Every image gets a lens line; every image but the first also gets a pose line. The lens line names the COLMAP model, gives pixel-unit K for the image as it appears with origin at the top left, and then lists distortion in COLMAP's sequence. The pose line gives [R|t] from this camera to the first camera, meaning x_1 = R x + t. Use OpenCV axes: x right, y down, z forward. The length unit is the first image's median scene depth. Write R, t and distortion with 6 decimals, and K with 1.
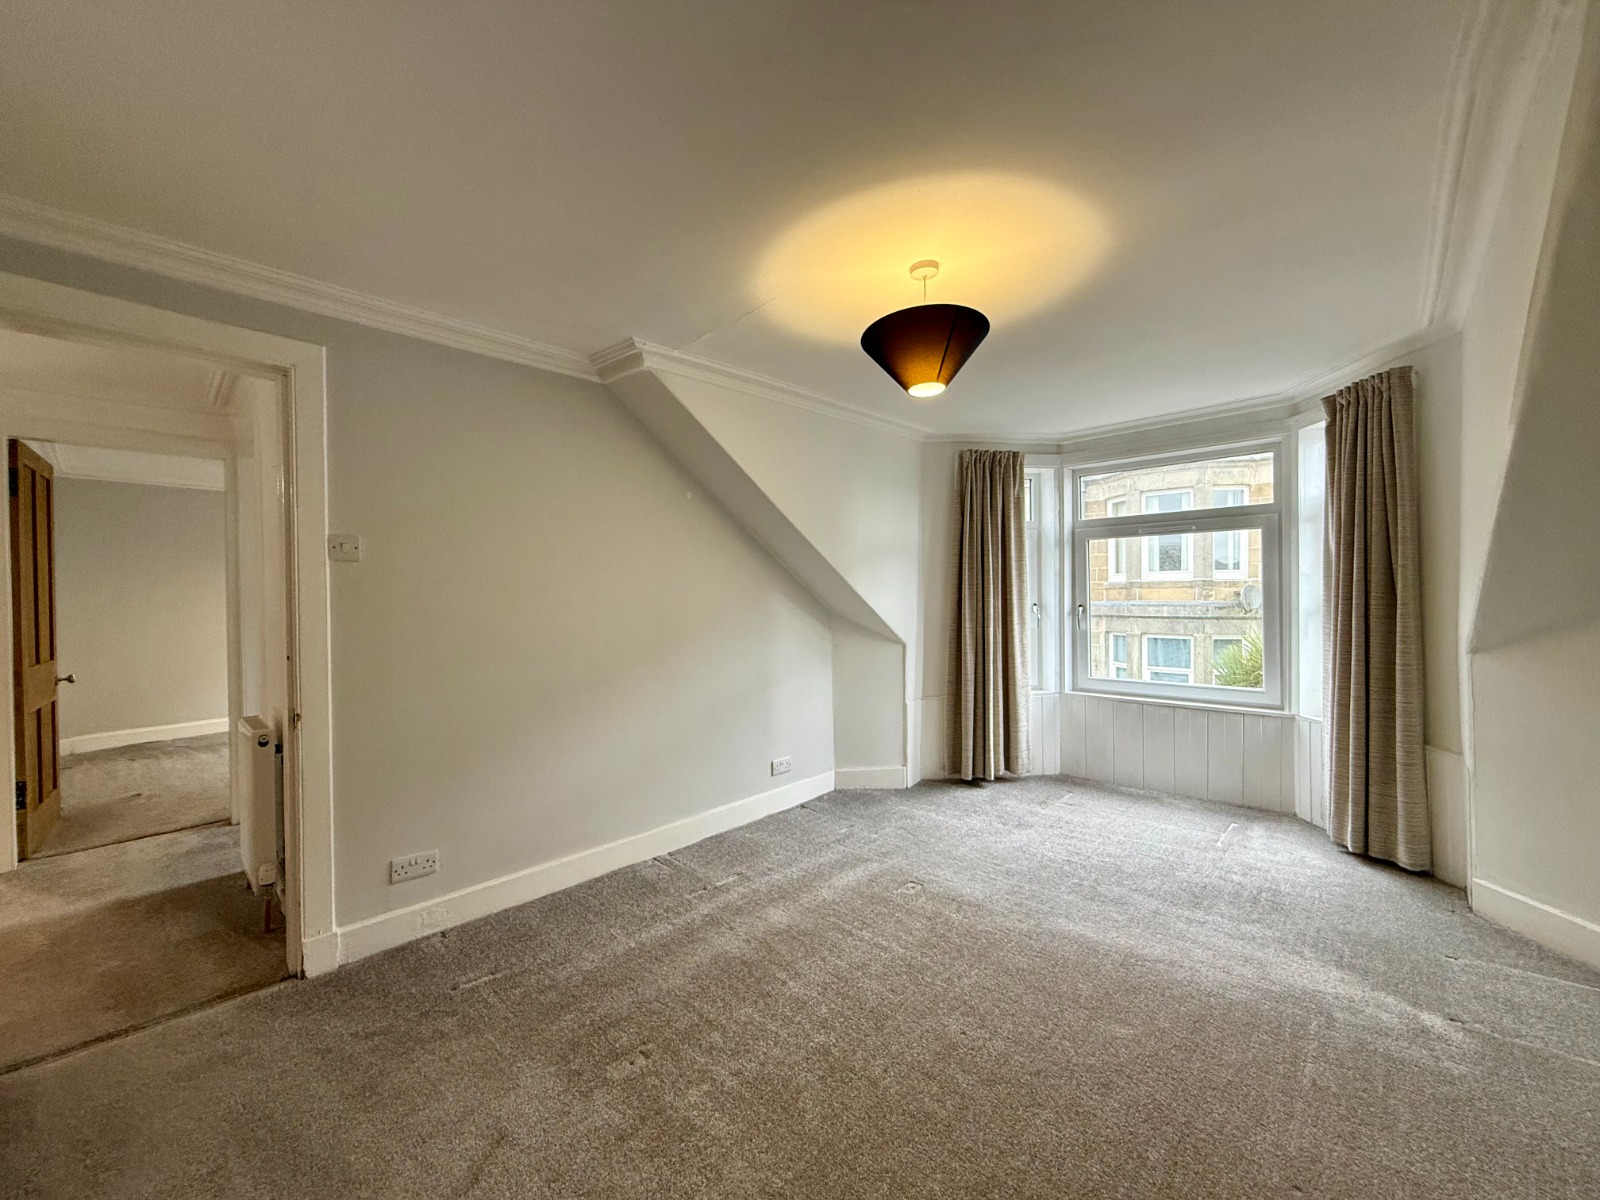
lens RADIAL K [[637.4, 0, 799.2], [0, 637.4, 597.4], [0, 0, 1]] dist [-0.000856, -0.000184]
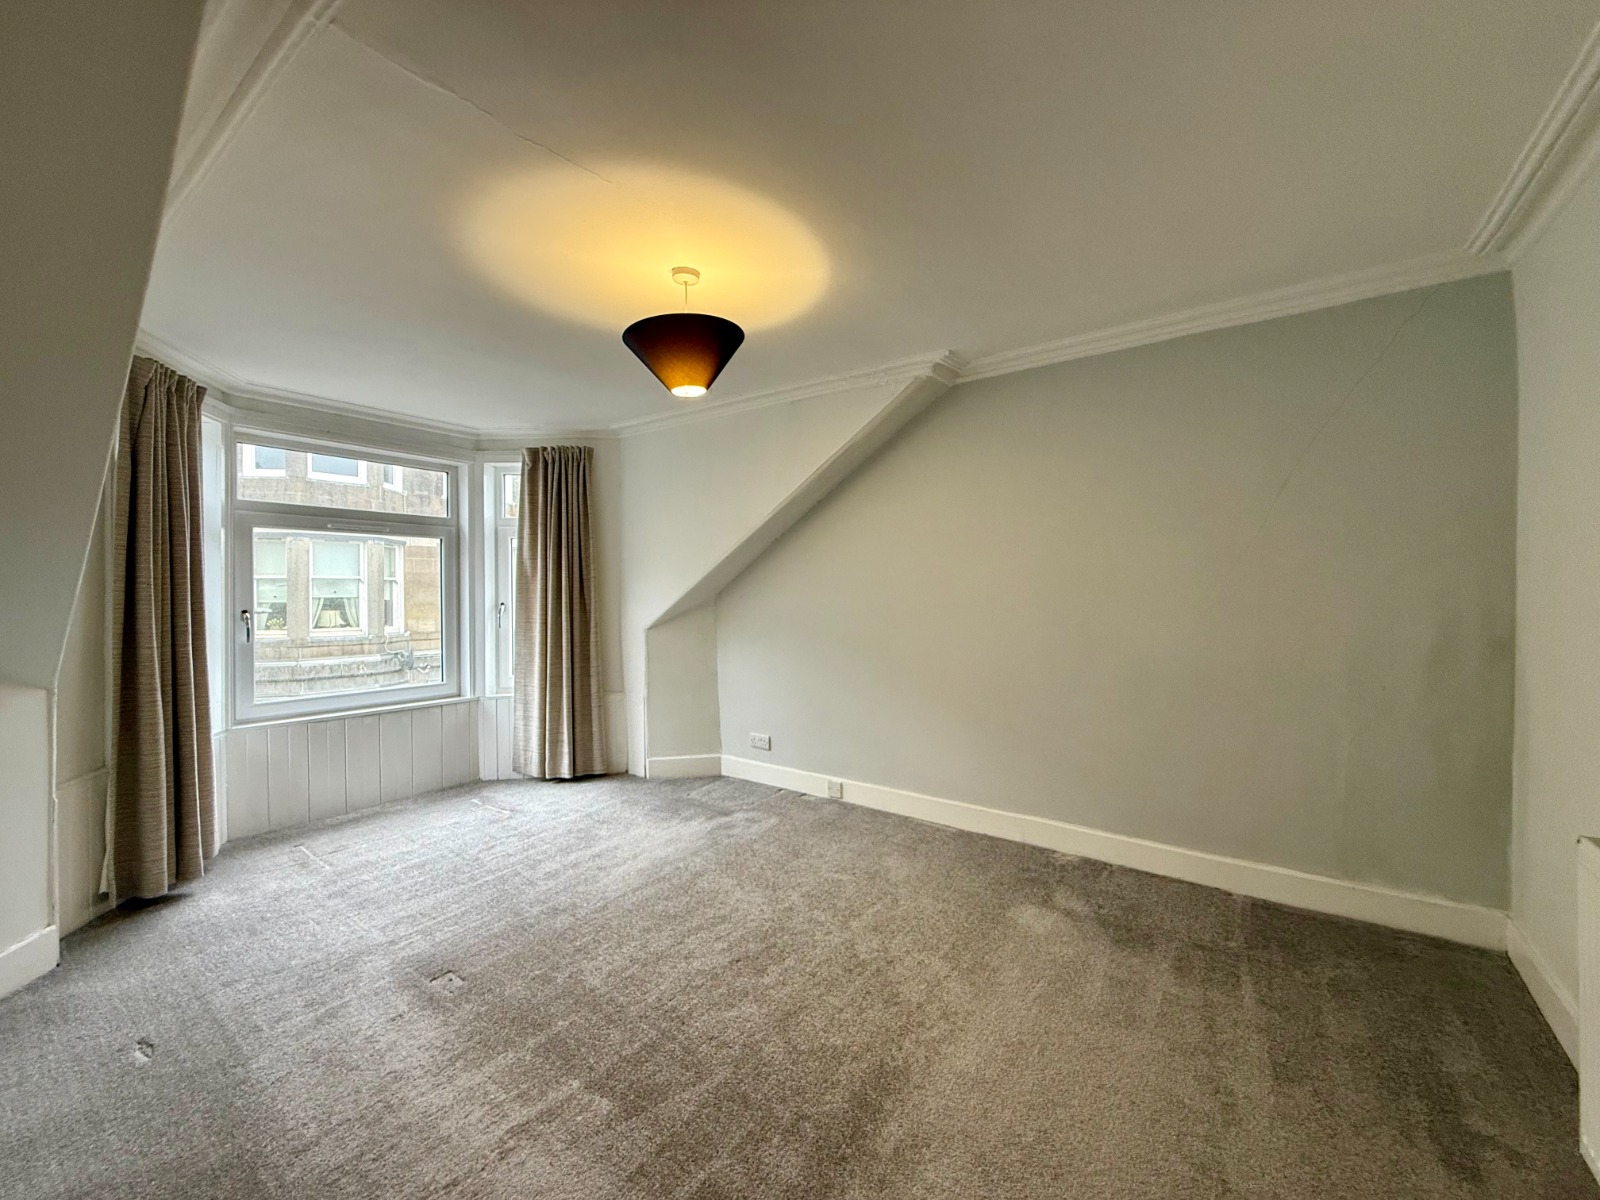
lens RADIAL K [[637.4, 0, 799.0], [0, 637.4, 598.1], [0, 0, 1]] dist [-0.000856, -0.000184]
pose [[-0.109859, 0.006742, 0.993924, -0.477413], [0.009796, 0.999936, -0.005700, 0.009996], [-0.993899, 0.009110, -0.109918, 0.515093]]
